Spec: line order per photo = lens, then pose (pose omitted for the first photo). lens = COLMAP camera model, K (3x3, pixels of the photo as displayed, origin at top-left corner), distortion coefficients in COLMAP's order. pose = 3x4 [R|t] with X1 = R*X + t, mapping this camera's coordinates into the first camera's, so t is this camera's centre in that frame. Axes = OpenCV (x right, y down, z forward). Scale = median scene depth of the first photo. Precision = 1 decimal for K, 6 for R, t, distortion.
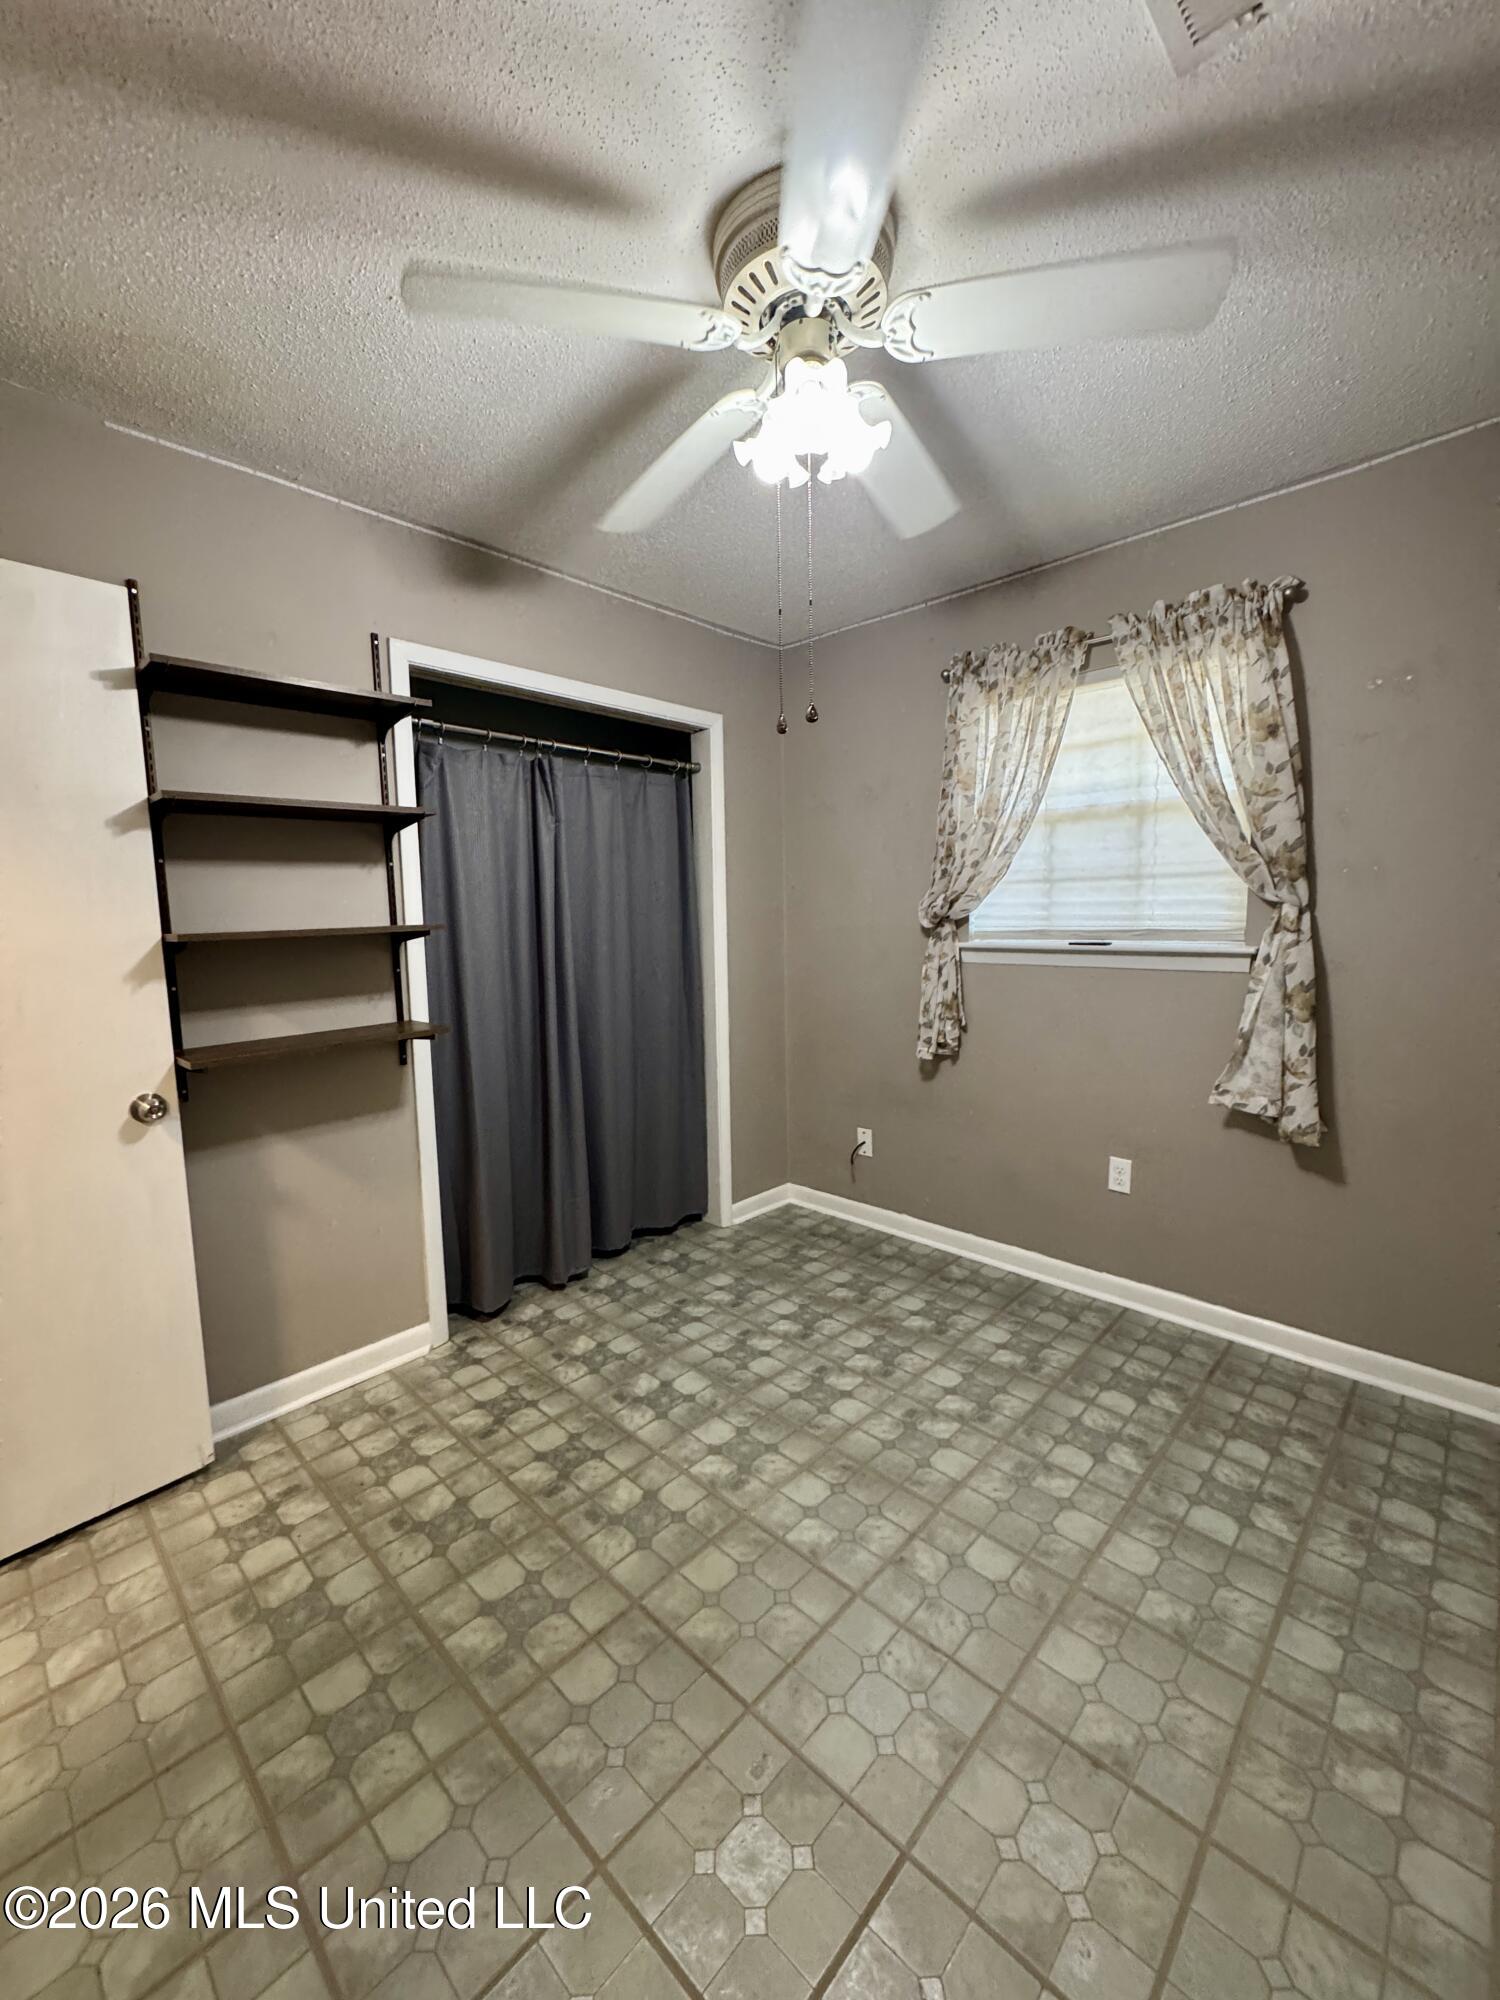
lens RADIAL K [[796.6, 0, 750.0], [0, 796.6, 1003.6], [0, 0, 1]] dist [-0.002312, 0.000299]
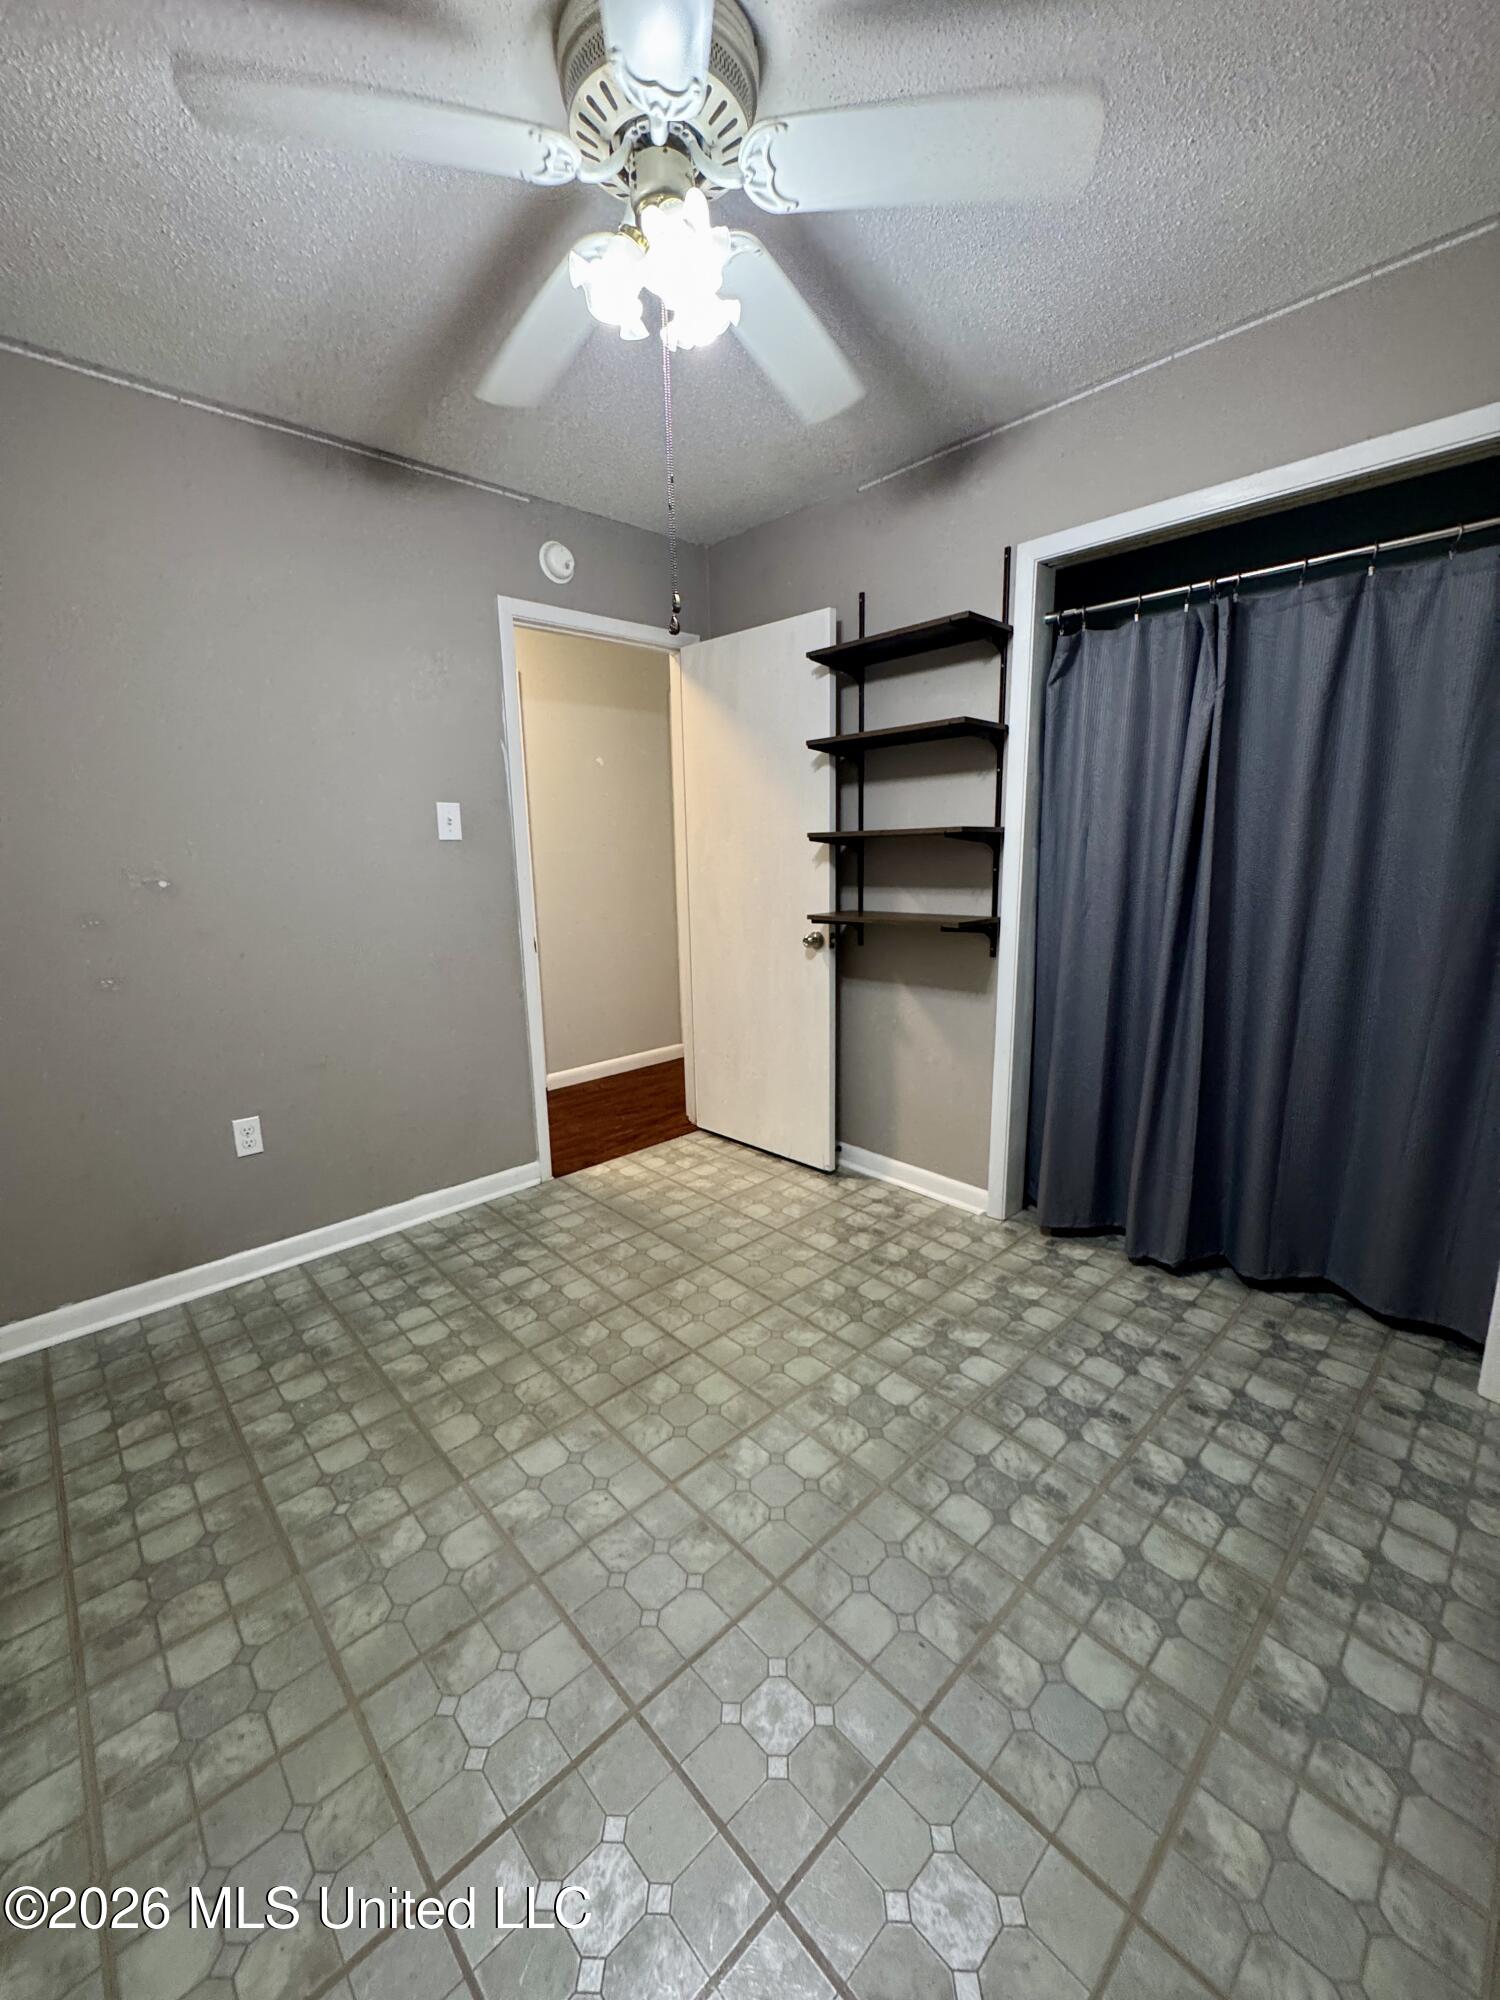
lens RADIAL K [[796.6, 0, 754.1], [0, 796.6, 1003.1], [0, 0, 1]] dist [-0.002312, 0.000299]
pose [[-0.051683, 0.221263, -0.973844, 0.686453], [-0.097241, 0.969398, 0.225414, -0.079404], [0.993918, 0.106348, -0.028585, 0.729894]]
